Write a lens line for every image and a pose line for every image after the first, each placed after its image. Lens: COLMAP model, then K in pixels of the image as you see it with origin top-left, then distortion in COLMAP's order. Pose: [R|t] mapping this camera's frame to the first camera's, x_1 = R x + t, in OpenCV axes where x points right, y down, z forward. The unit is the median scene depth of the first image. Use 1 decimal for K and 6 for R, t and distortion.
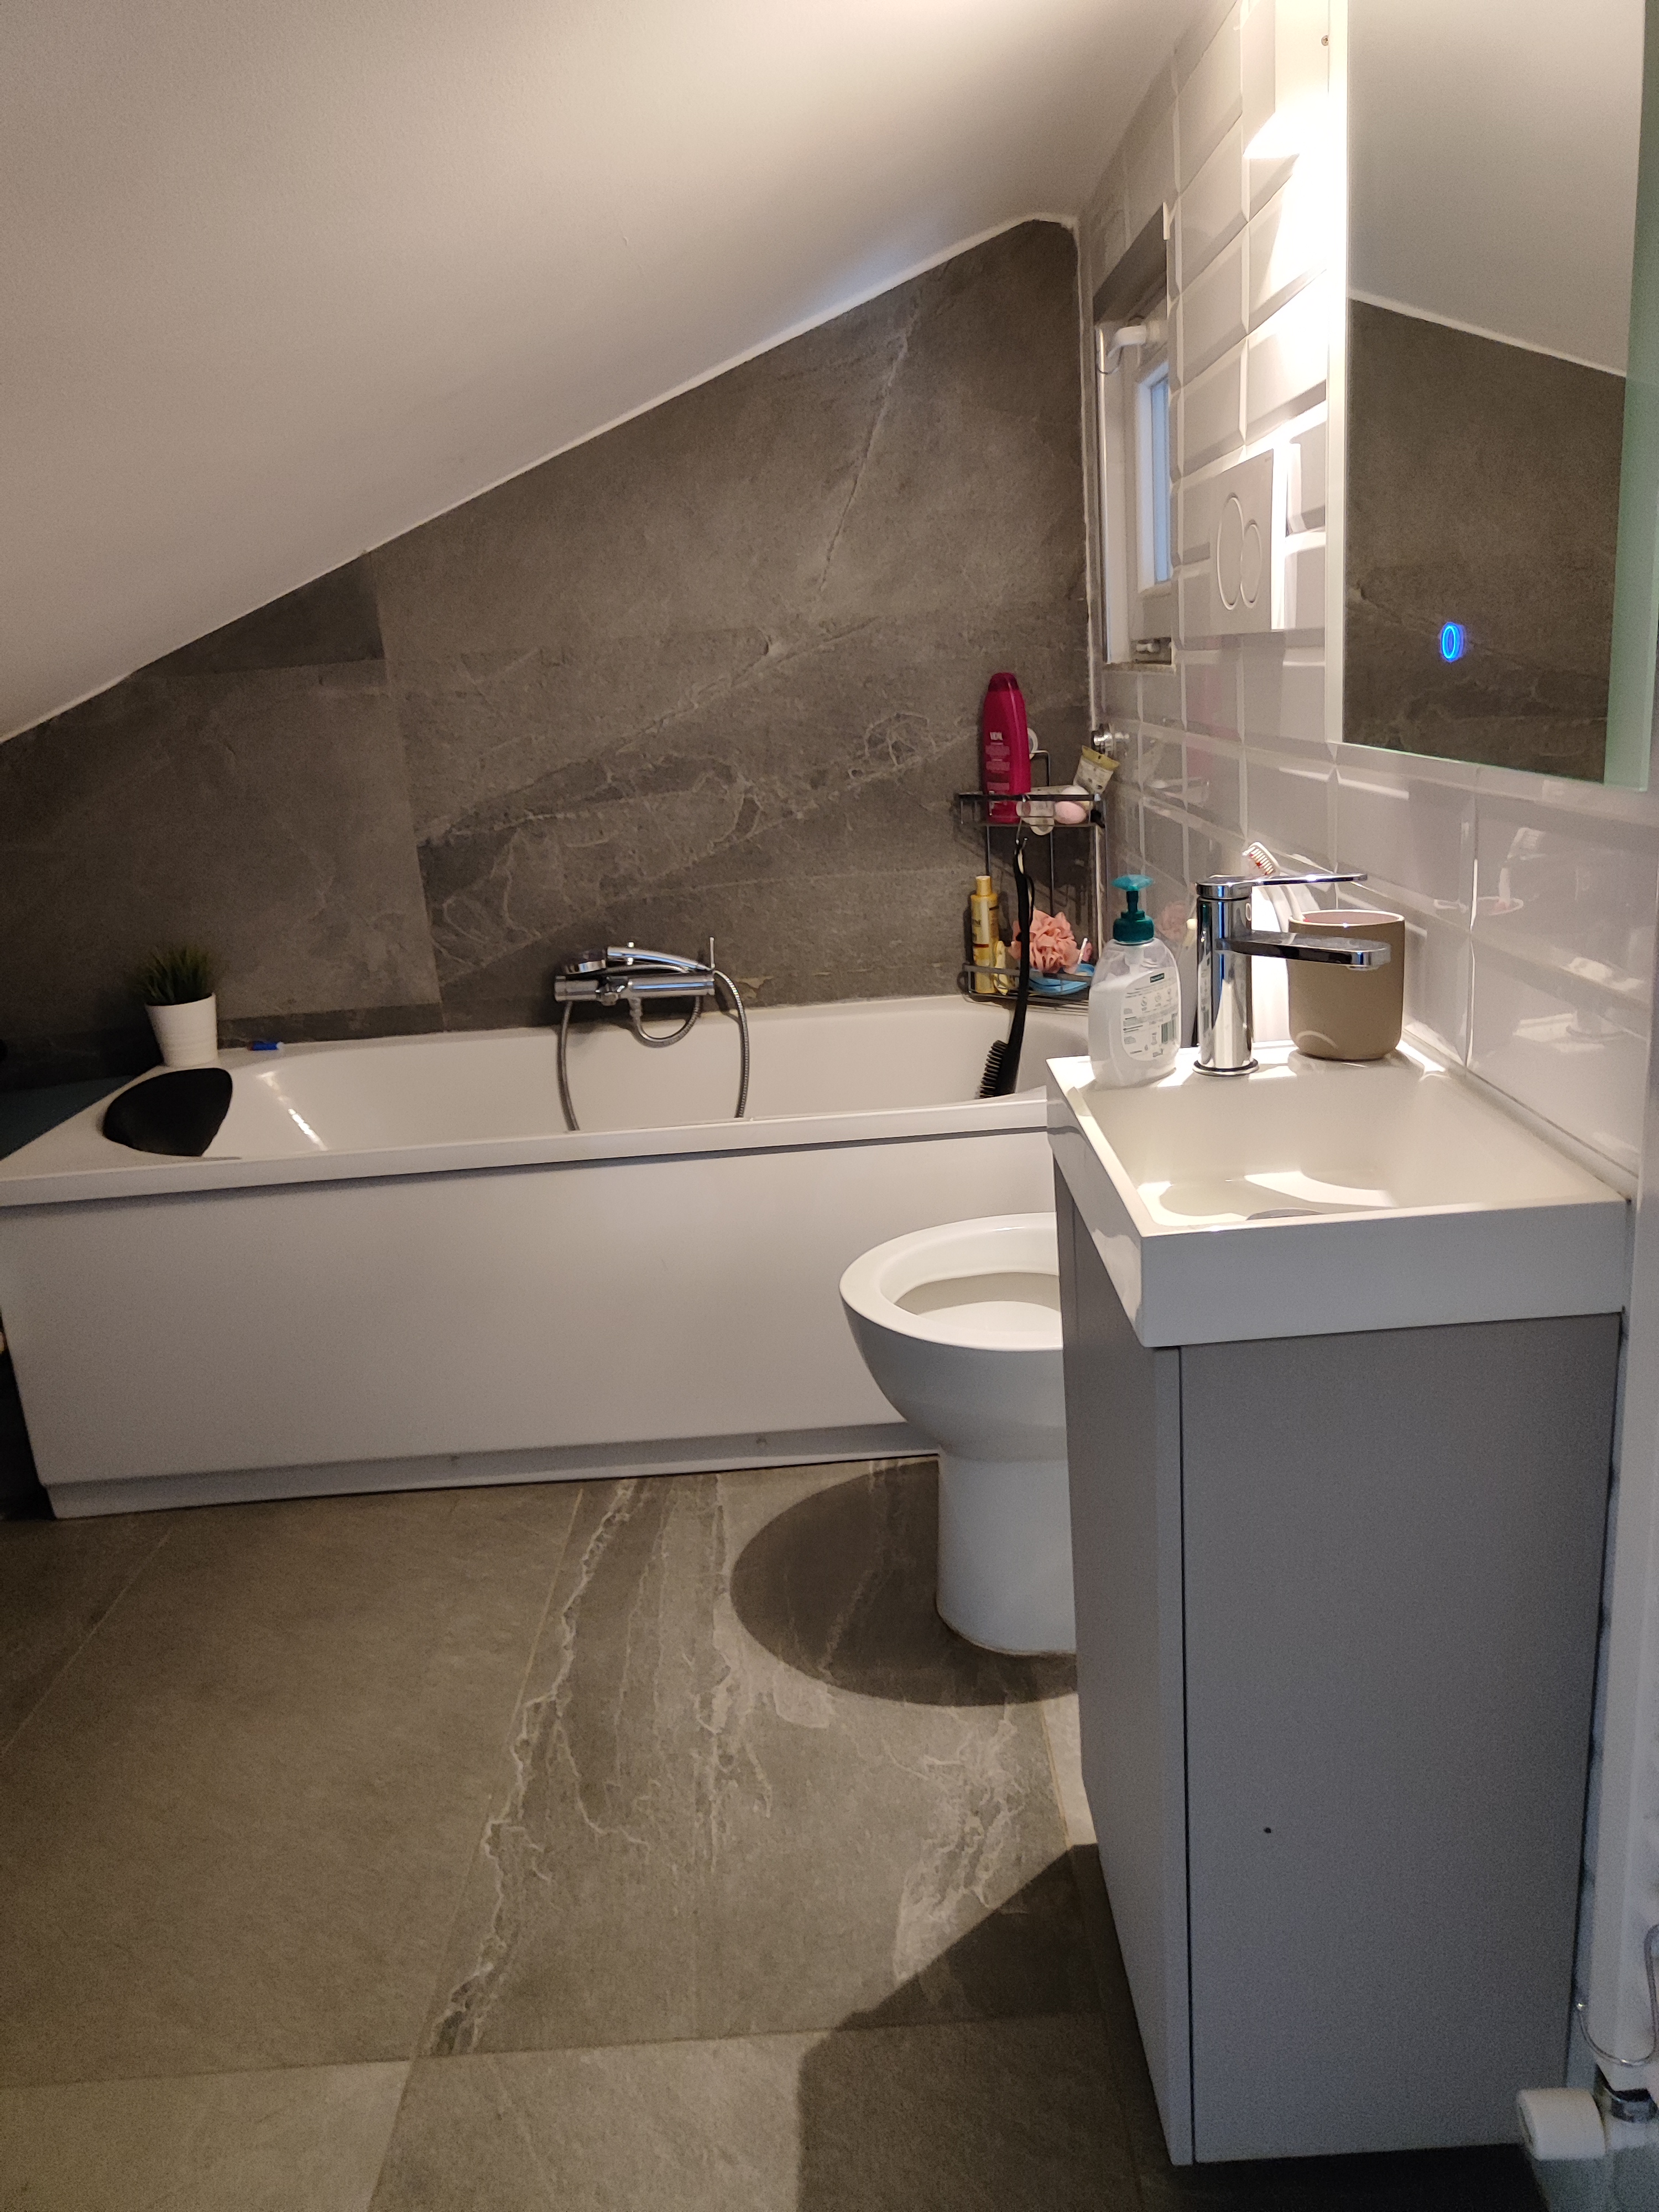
lens RADIAL K [[1478.3, 0, 833.1], [0, 1478.3, 1114.9], [0, 0, 1]] dist [-0.007039, -0.005242]
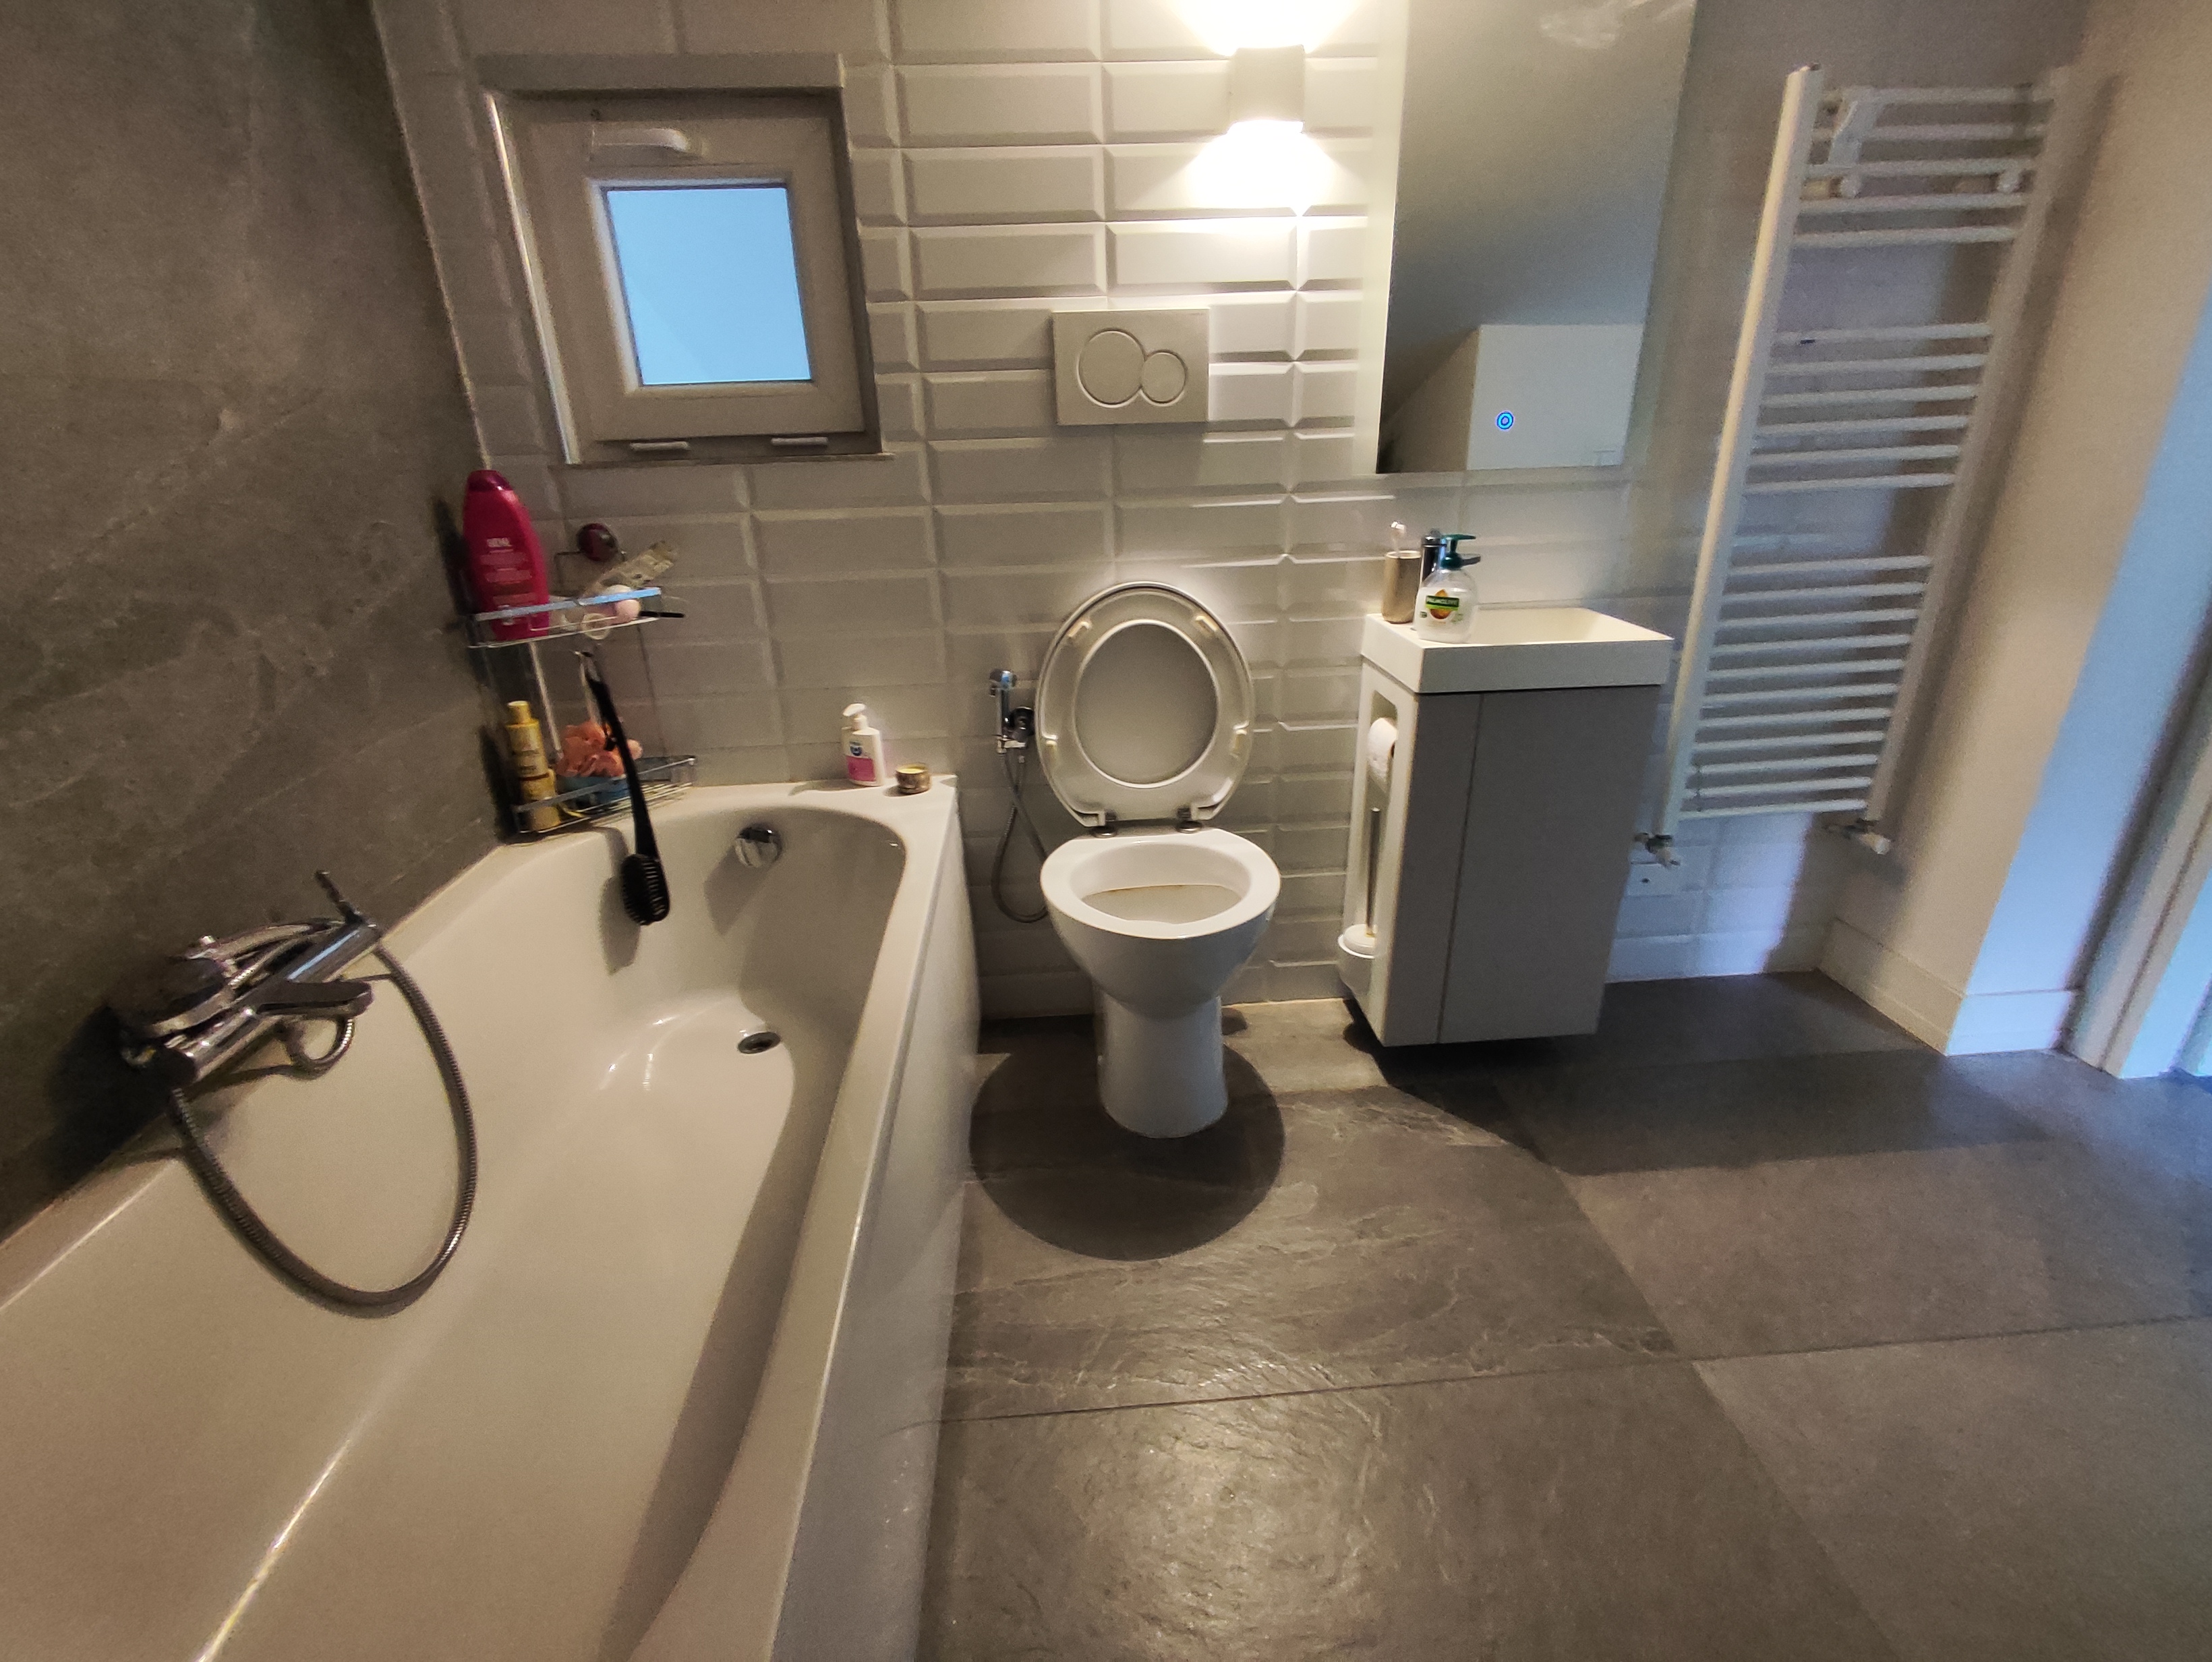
lens RADIAL K [[1015.4, 0, 1108.5], [0, 1015.4, 835.2], [0, 0, 1]] dist [0.000996, 0.000553]
pose [[-0.059745, -0.303862, 0.950841, -0.529418], [0.324247, 0.894982, 0.306385, -0.162925], [-0.944084, 0.326612, 0.045055, 0.667150]]
